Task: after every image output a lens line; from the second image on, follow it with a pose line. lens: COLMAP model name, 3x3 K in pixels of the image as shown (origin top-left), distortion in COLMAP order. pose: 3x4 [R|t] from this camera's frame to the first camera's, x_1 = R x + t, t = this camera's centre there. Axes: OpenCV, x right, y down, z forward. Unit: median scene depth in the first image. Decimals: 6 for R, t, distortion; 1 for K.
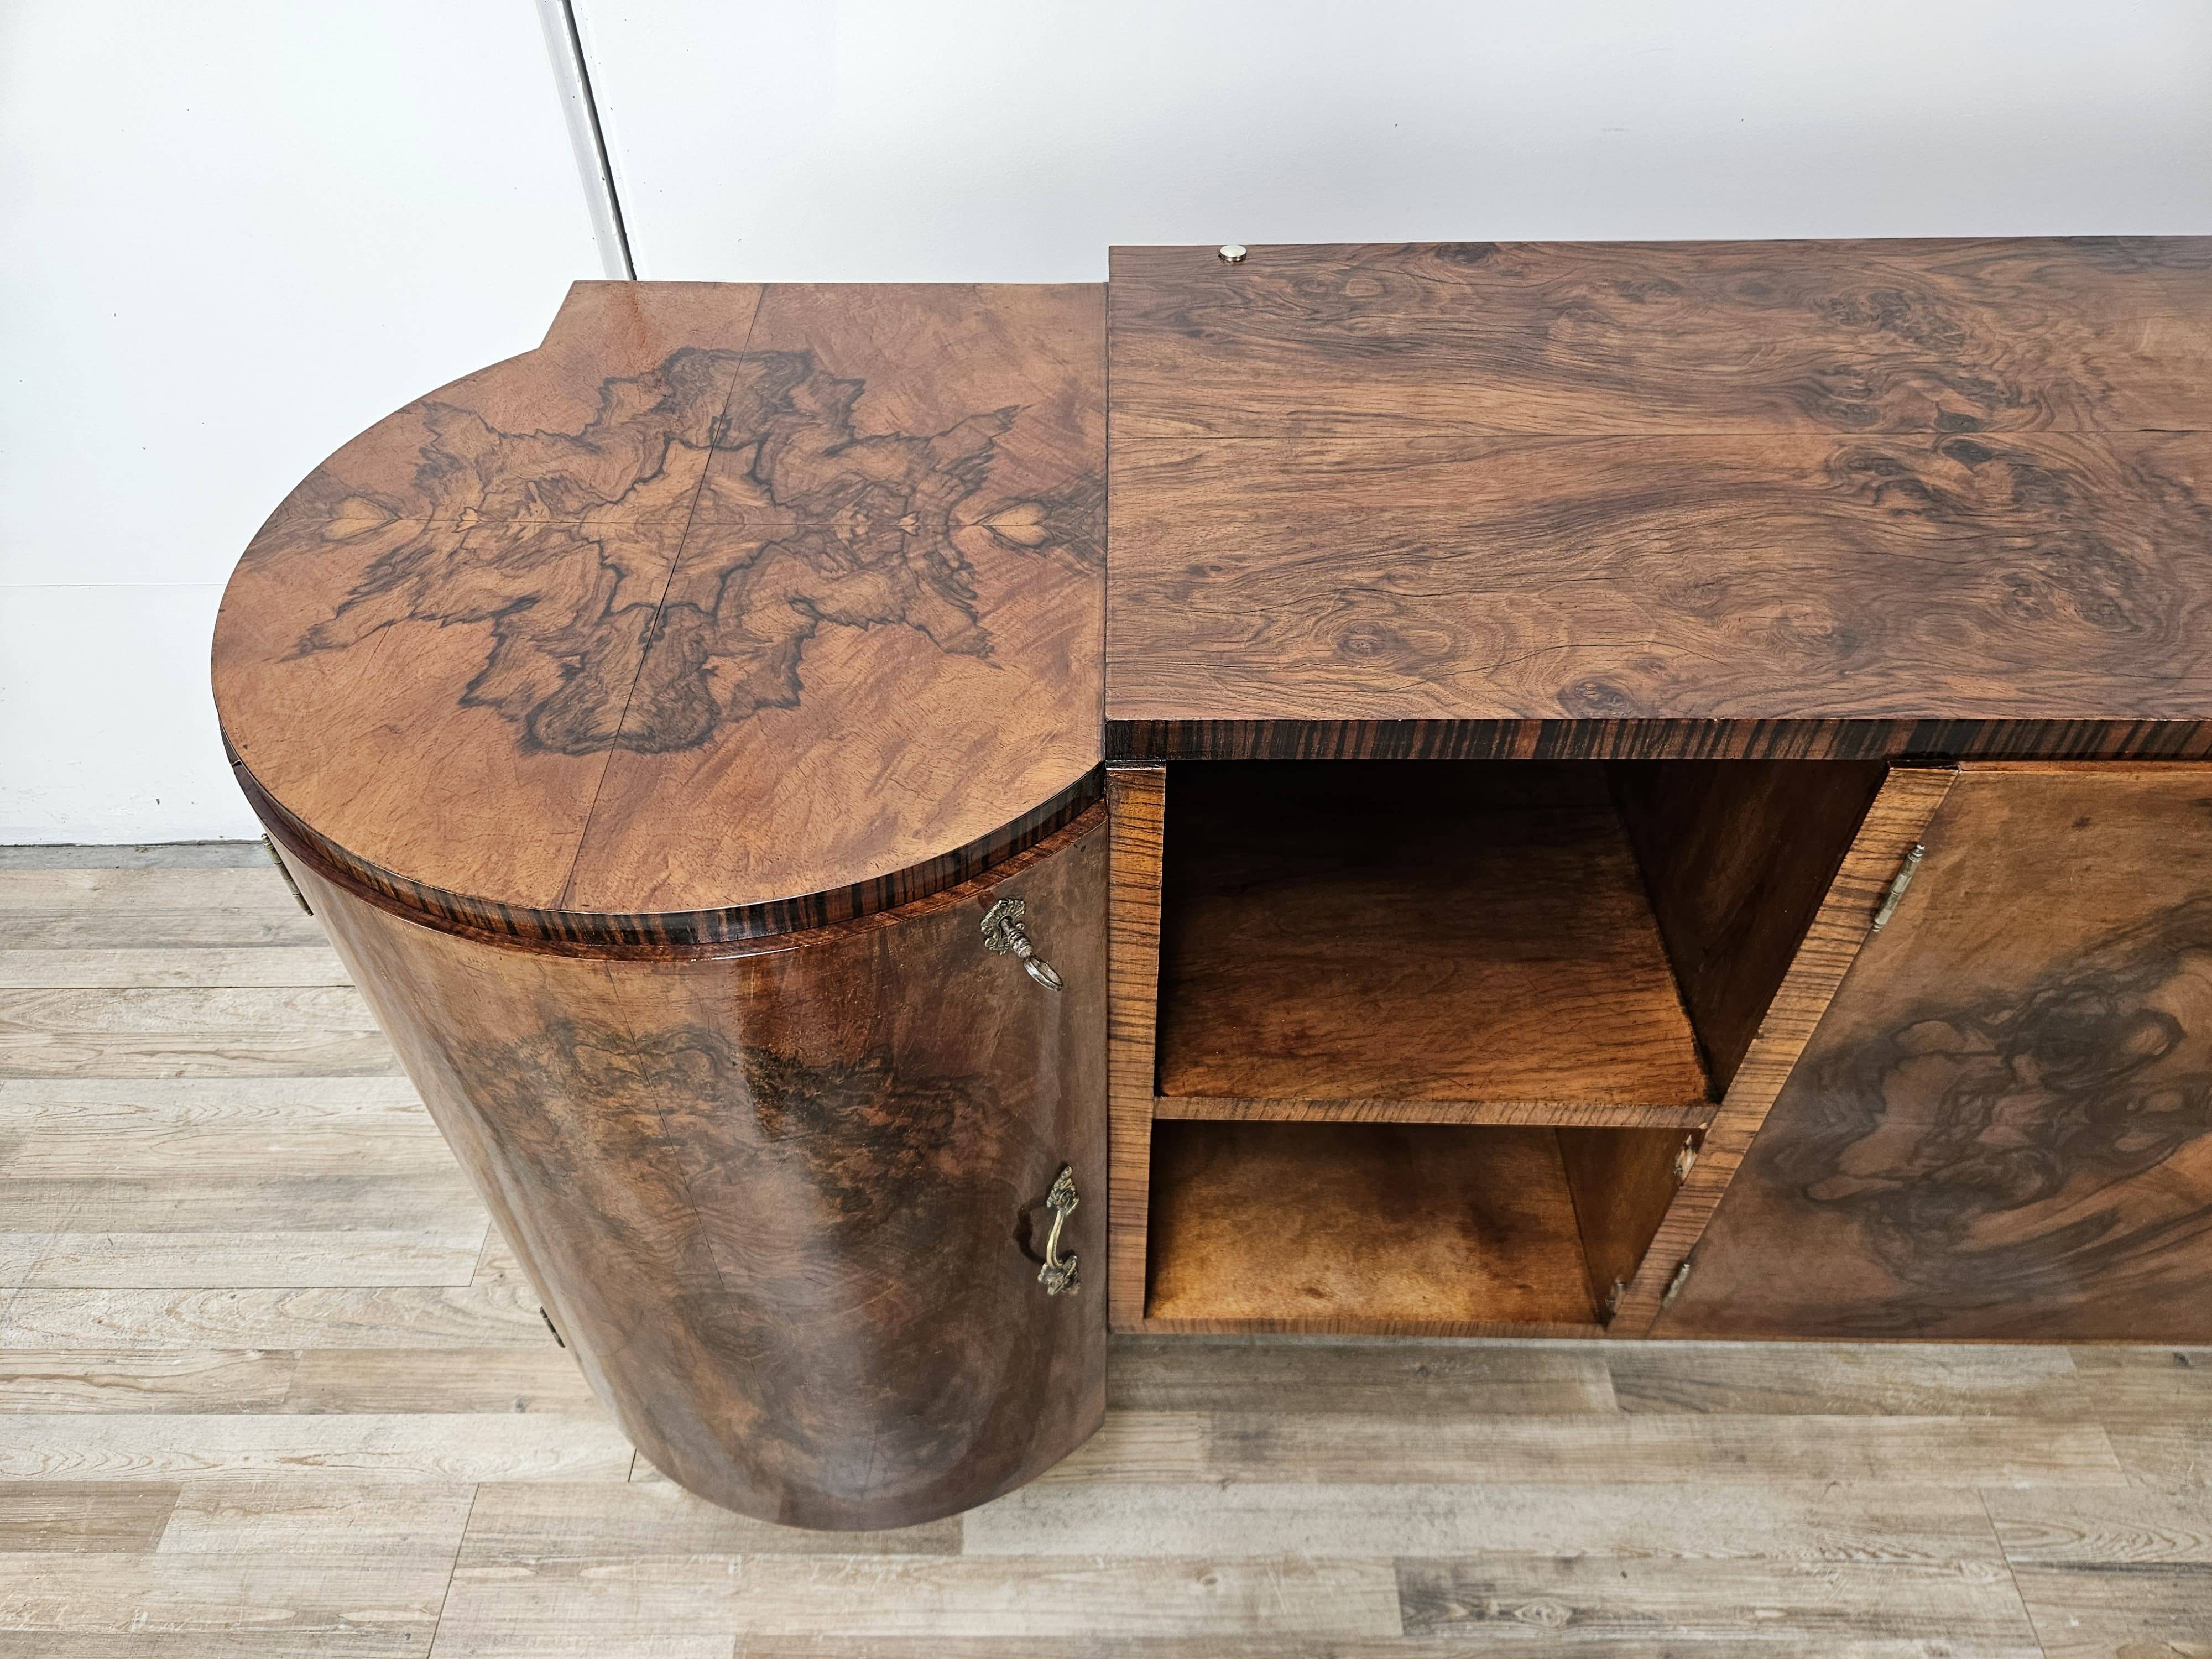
lens RADIAL K [[1510.4, 0, 1085.7], [0, 1510.4, 813.5], [0, 0, 1]] dist [0.049324, -0.048774]
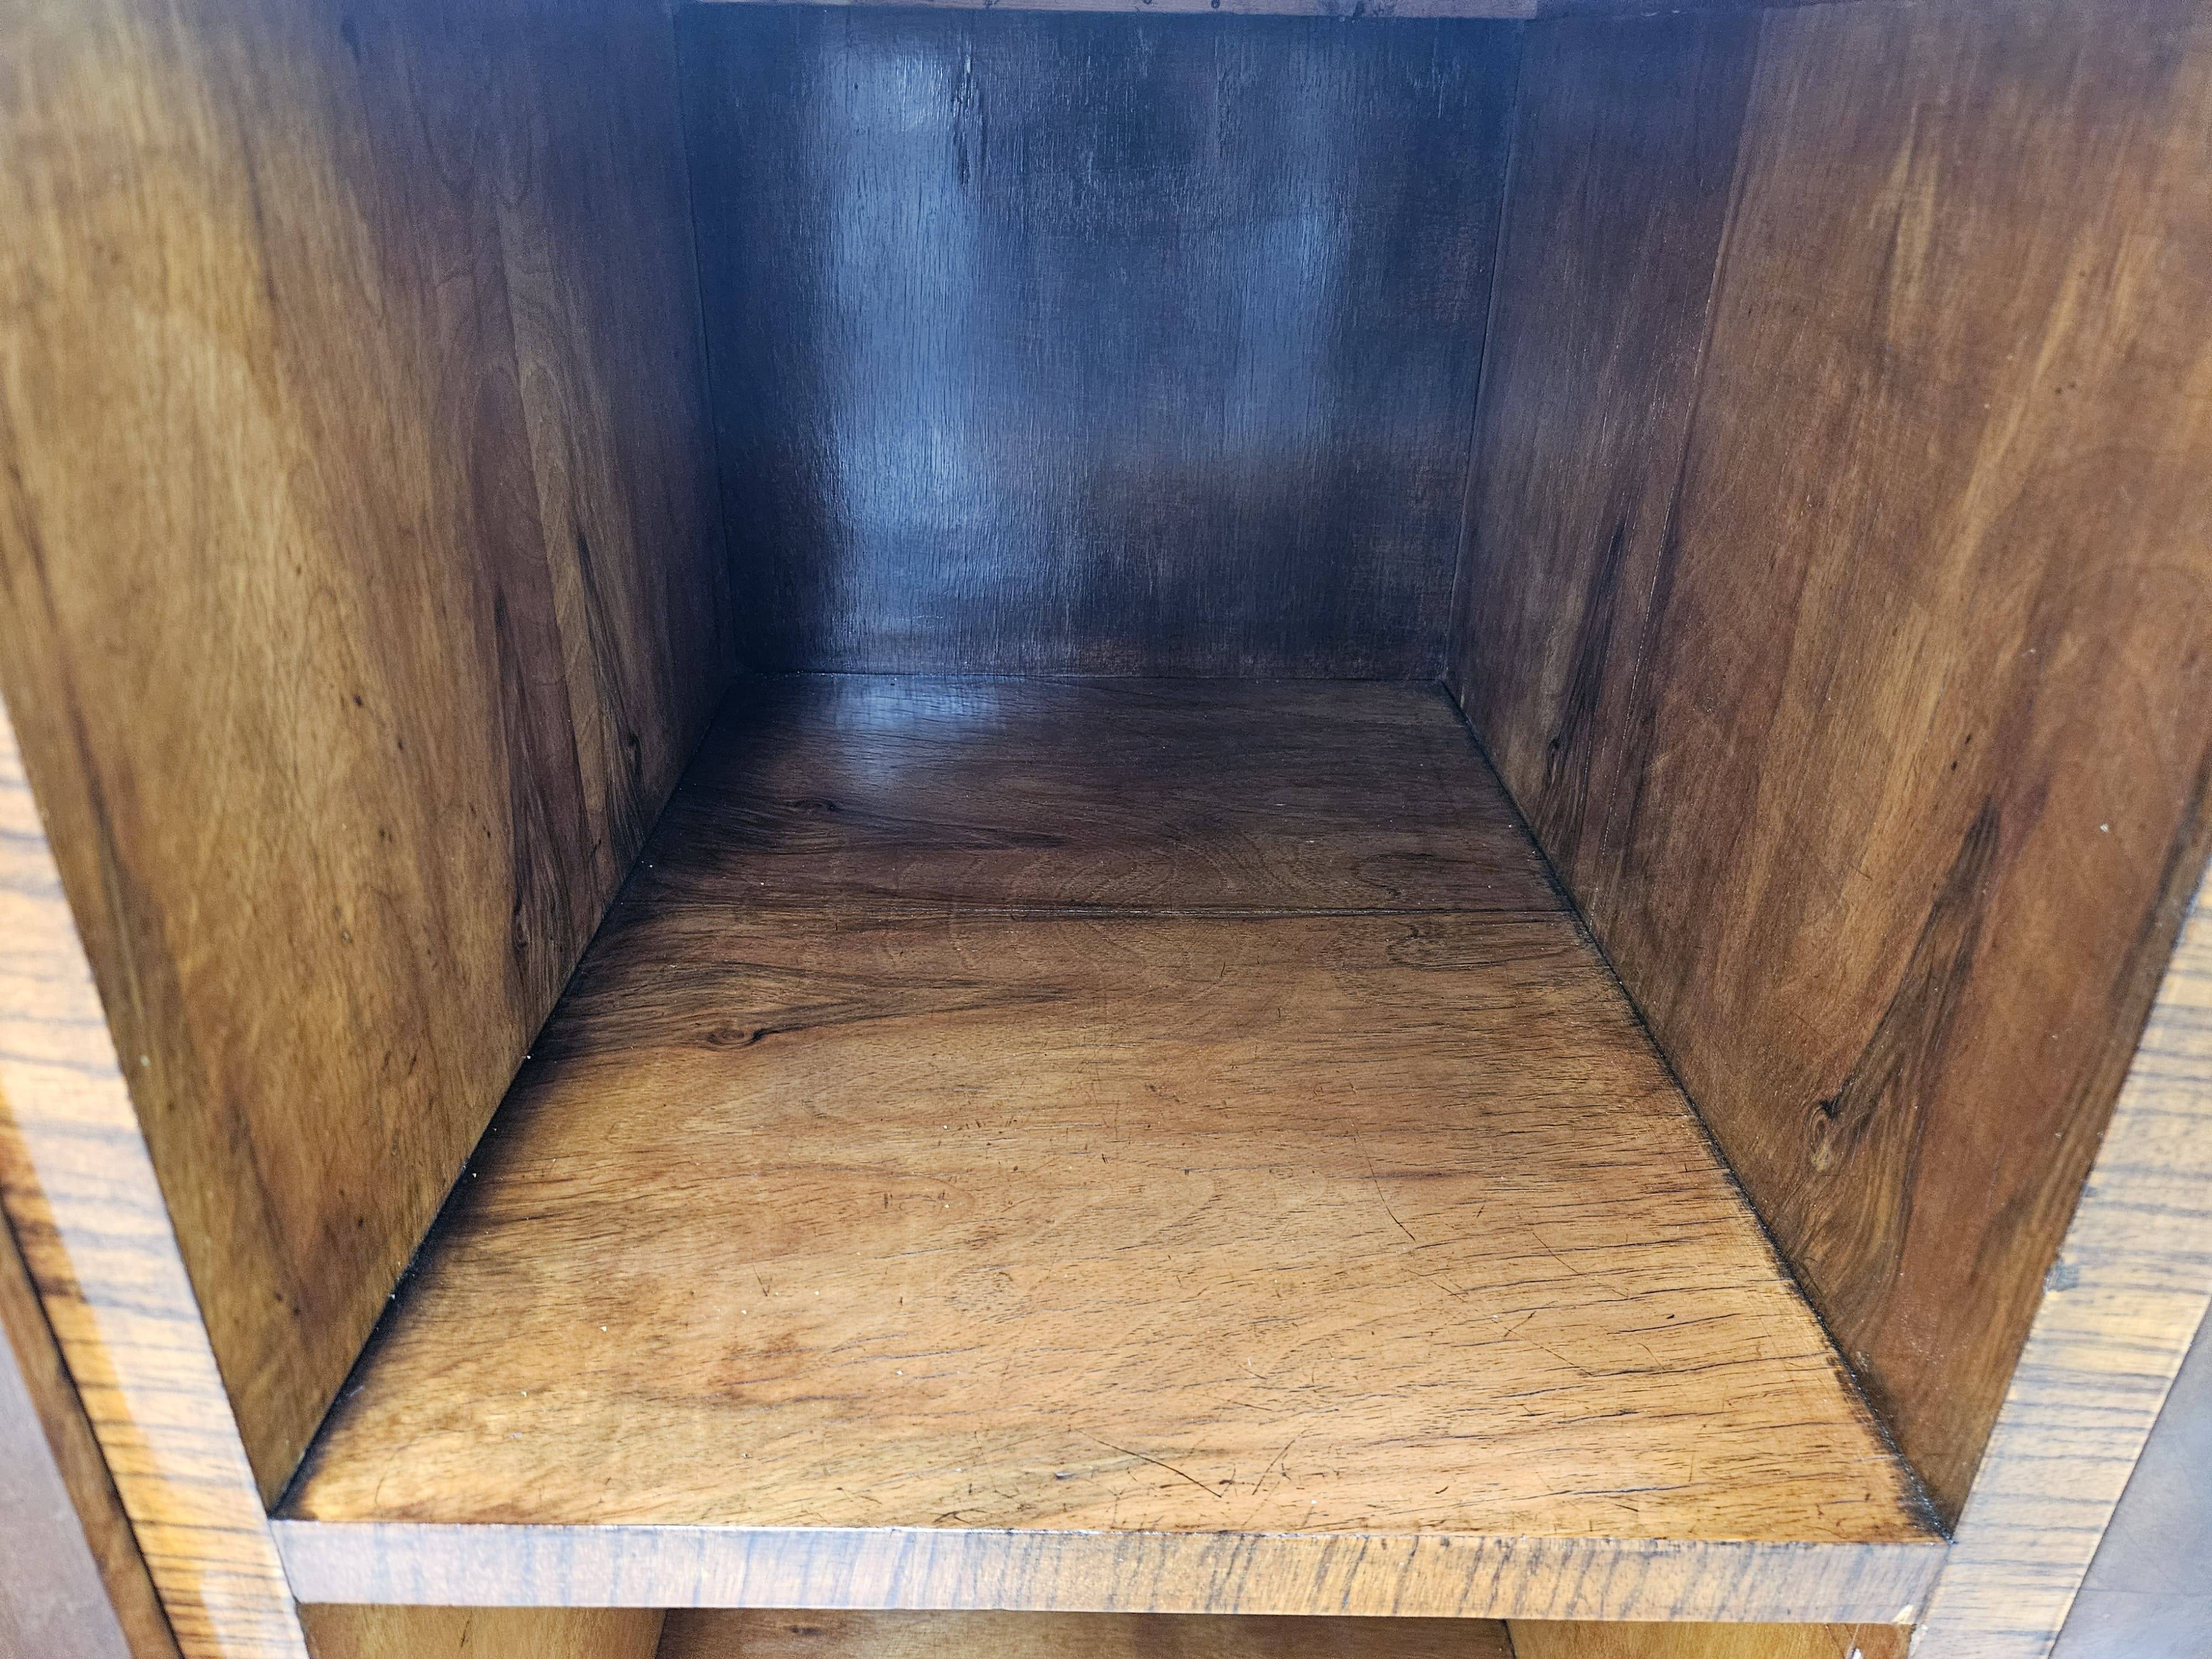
lens RADIAL K [[1510.4, 0, 1087.5], [0, 1510.4, 801.3], [0, 0, 1]] dist [0.049324, -0.048774]
pose [[0.999347, 0.015455, 0.032674, 0.150819], [-0.003614, 0.942171, -0.335113, 0.108059], [-0.035964, 0.334776, 0.941611, 0.451735]]
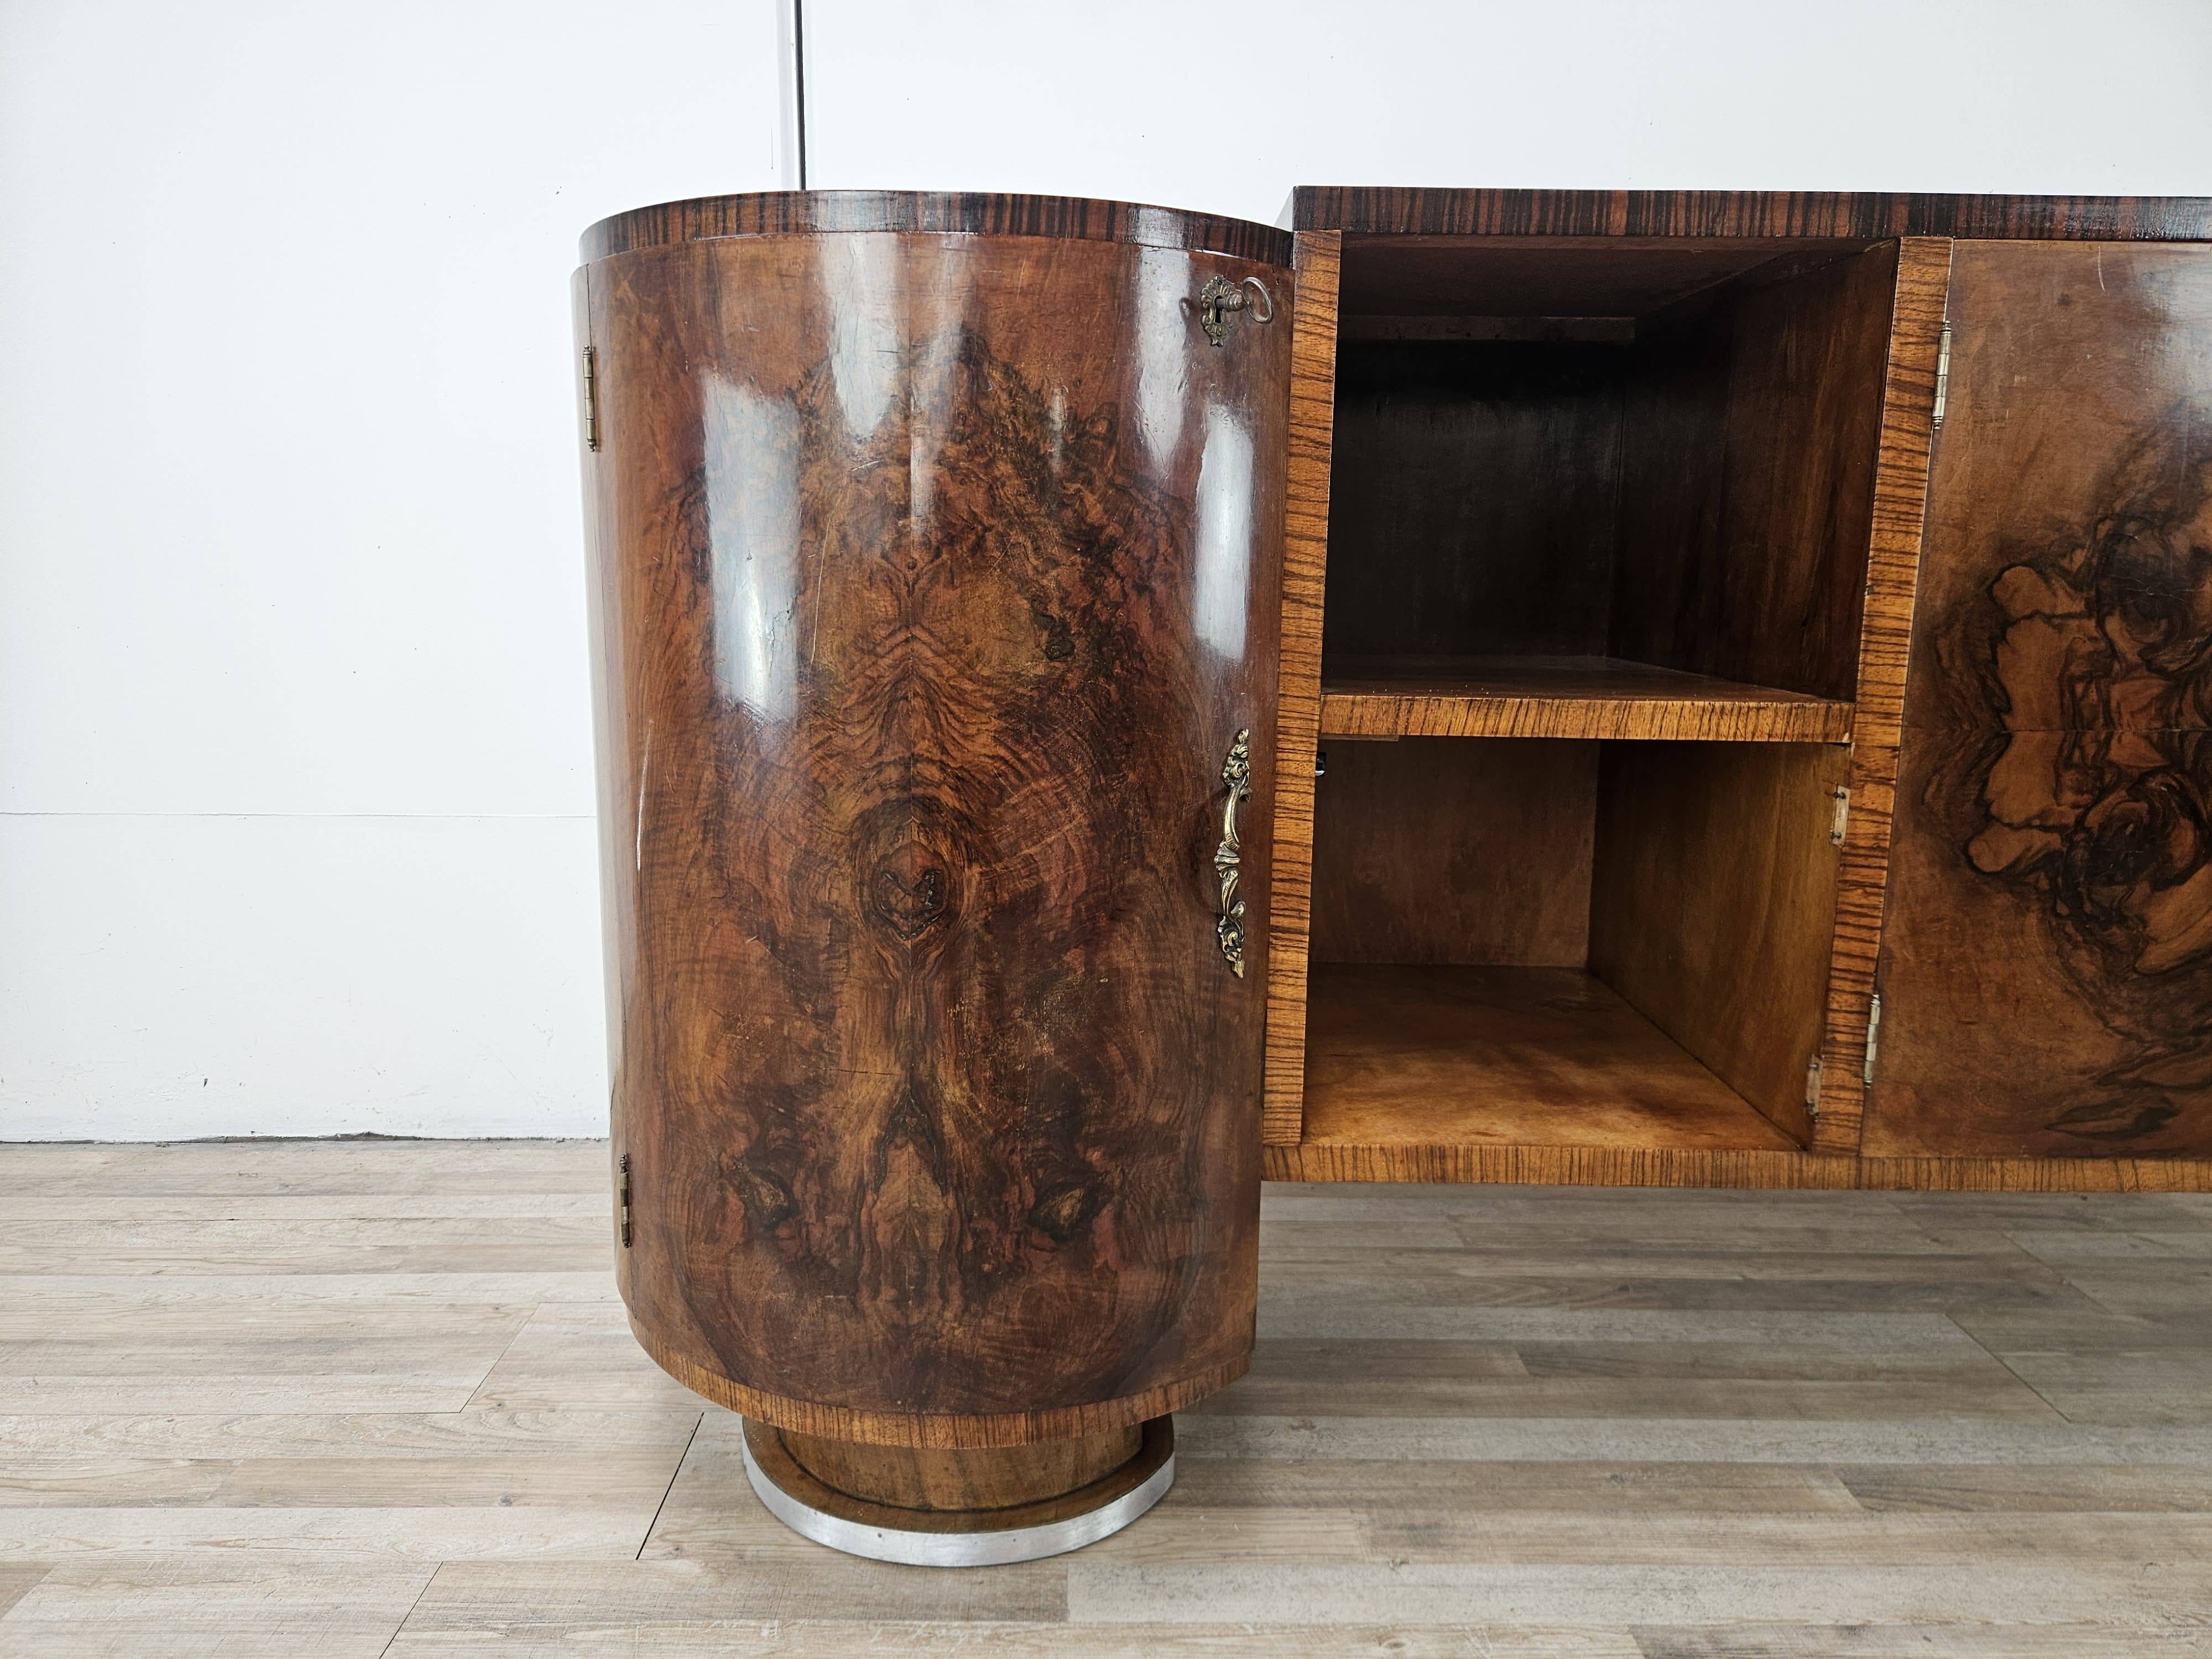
lens RADIAL K [[1510.4, 0, 1093.5], [0, 1510.4, 825.6], [0, 0, 1]] dist [0.049324, -0.048774]
pose [[0.999558, 0.021562, 0.020476, -0.095713], [-0.005397, 0.808735, -0.588148, 0.634184], [-0.029242, 0.587778, 0.808494, 0.147981]]
